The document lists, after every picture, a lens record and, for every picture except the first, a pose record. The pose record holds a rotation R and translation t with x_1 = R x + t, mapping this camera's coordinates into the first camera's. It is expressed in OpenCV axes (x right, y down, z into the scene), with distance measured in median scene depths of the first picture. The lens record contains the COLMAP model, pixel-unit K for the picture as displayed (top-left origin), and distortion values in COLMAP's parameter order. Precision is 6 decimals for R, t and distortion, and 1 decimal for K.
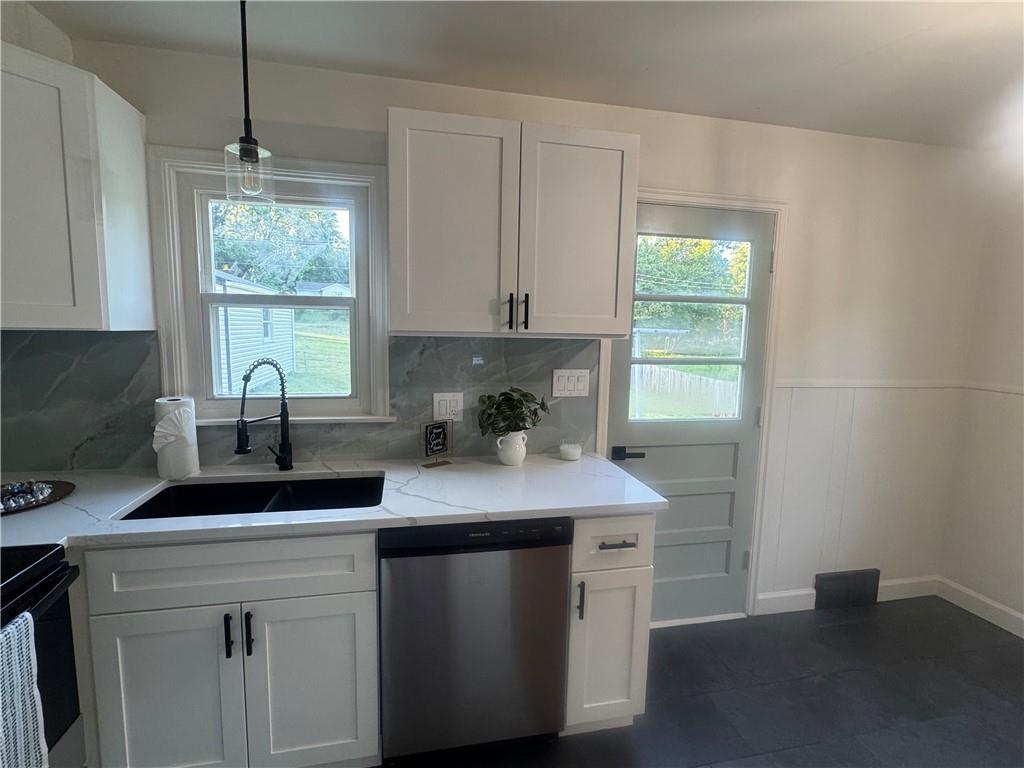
lens RADIAL K [[490.7, 0, 508.8], [0, 490.7, 389.0], [0, 0, 1]] dist [0.003247, 0.000624]
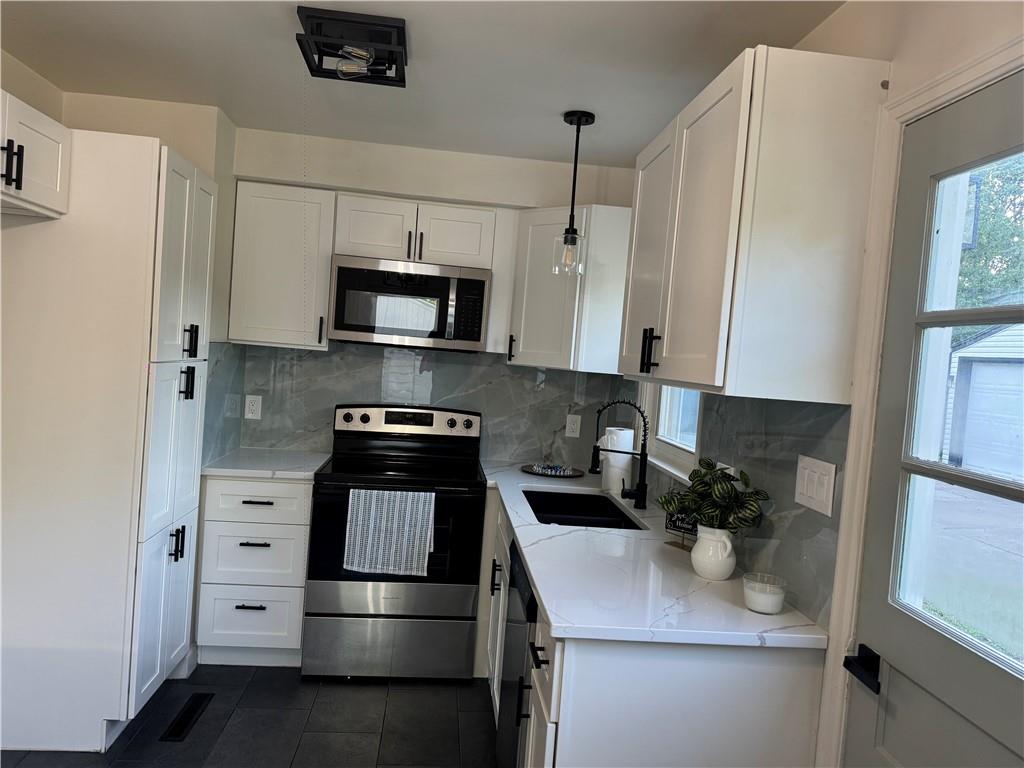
lens RADIAL K [[750.0, 0, 518.0], [0, 750.0, 383.9], [0, 0, 1]] dist [0.039365, -0.001224]
pose [[-0.127862, 0.010391, -0.991737, 1.151752], [-0.199480, 0.979241, 0.035978, -0.099378], [0.971524, 0.202432, -0.123135, 0.883339]]
